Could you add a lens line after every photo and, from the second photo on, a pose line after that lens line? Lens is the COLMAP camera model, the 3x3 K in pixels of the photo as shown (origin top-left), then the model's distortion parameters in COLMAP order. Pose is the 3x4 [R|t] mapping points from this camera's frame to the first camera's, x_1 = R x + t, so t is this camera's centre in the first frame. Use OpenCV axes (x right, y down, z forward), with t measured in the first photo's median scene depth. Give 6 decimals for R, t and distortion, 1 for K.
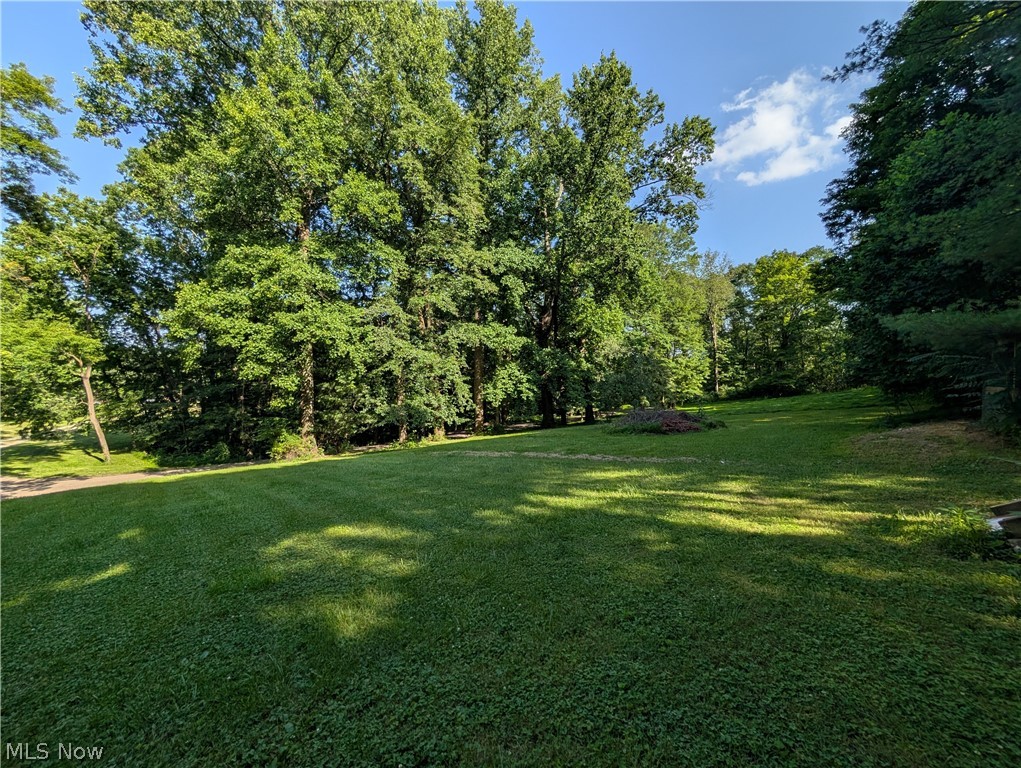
lens RADIAL K [[385.1, 0, 507.7], [0, 385.1, 389.0], [0, 0, 1]] dist [-0.000540, 0.000330]
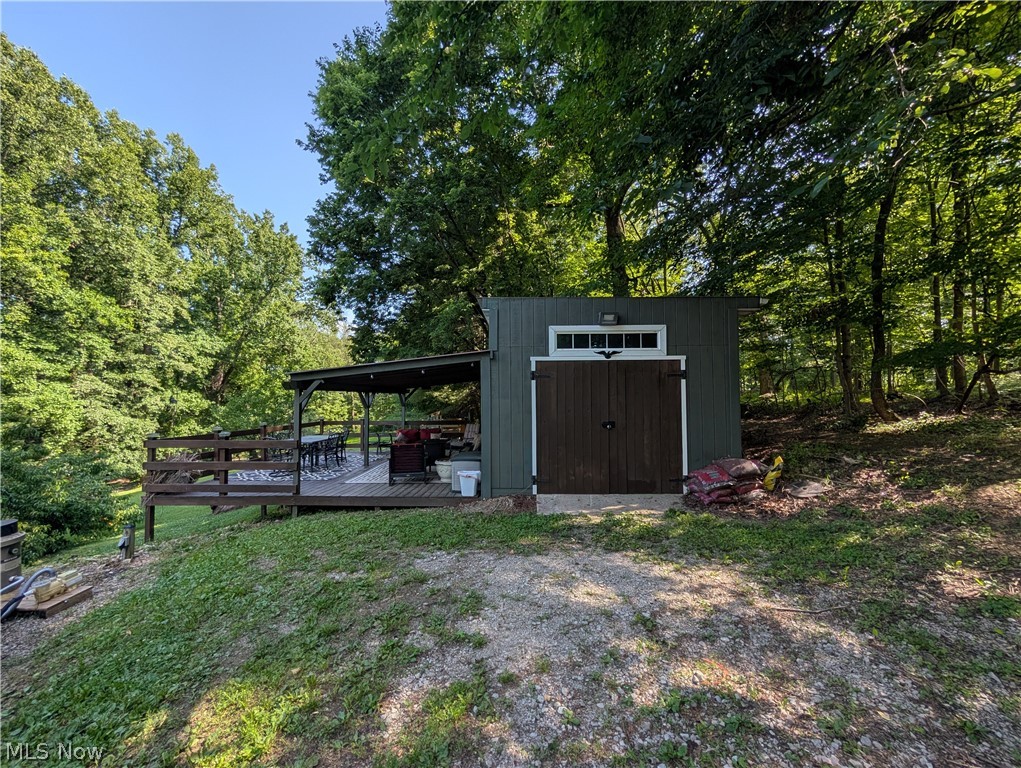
lens RADIAL K [[385.1, 0, 505.9], [0, 385.1, 386.9], [0, 0, 1]] dist [-0.000540, 0.000330]
pose [[0.648263, 0.029647, 0.760839, -0.296785], [0.042915, 0.996231, -0.075384, -0.038197], [-0.760206, 0.081520, 0.644547, -0.609646]]
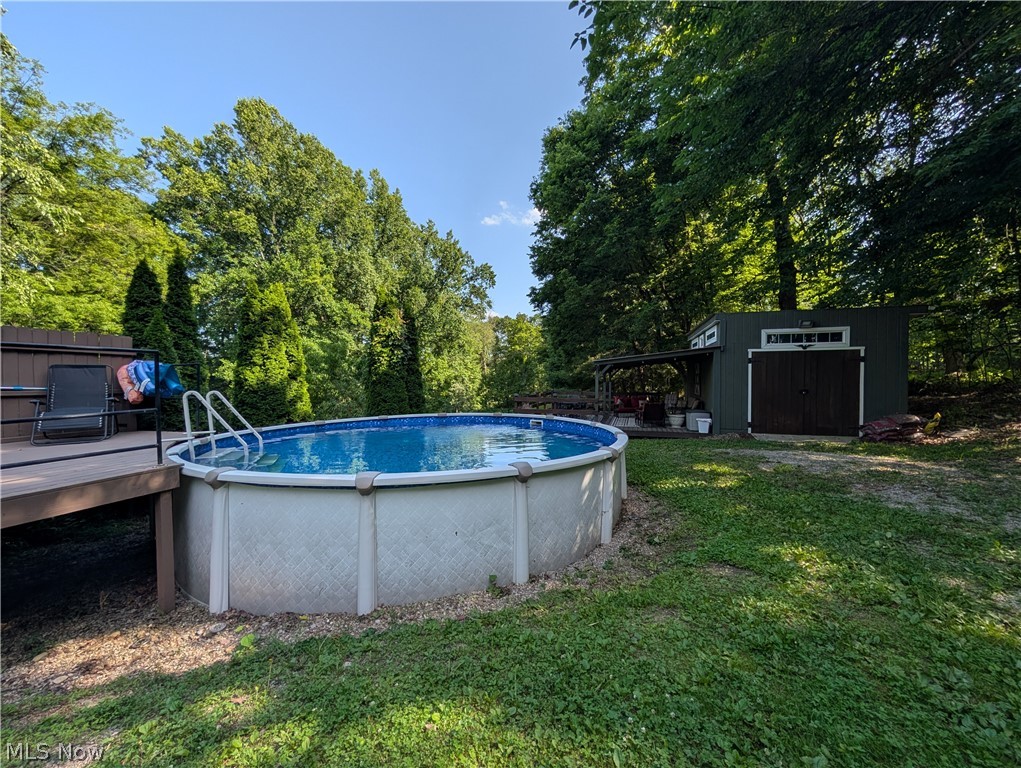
lens RADIAL K [[385.1, 0, 509.5], [0, 385.1, 385.6], [0, 0, 1]] dist [-0.000540, 0.000330]
pose [[0.829362, -0.001536, 0.558710, -0.507494], [0.026145, 0.999007, -0.036063, -0.030330], [-0.558100, 0.044517, 0.828579, -0.651008]]
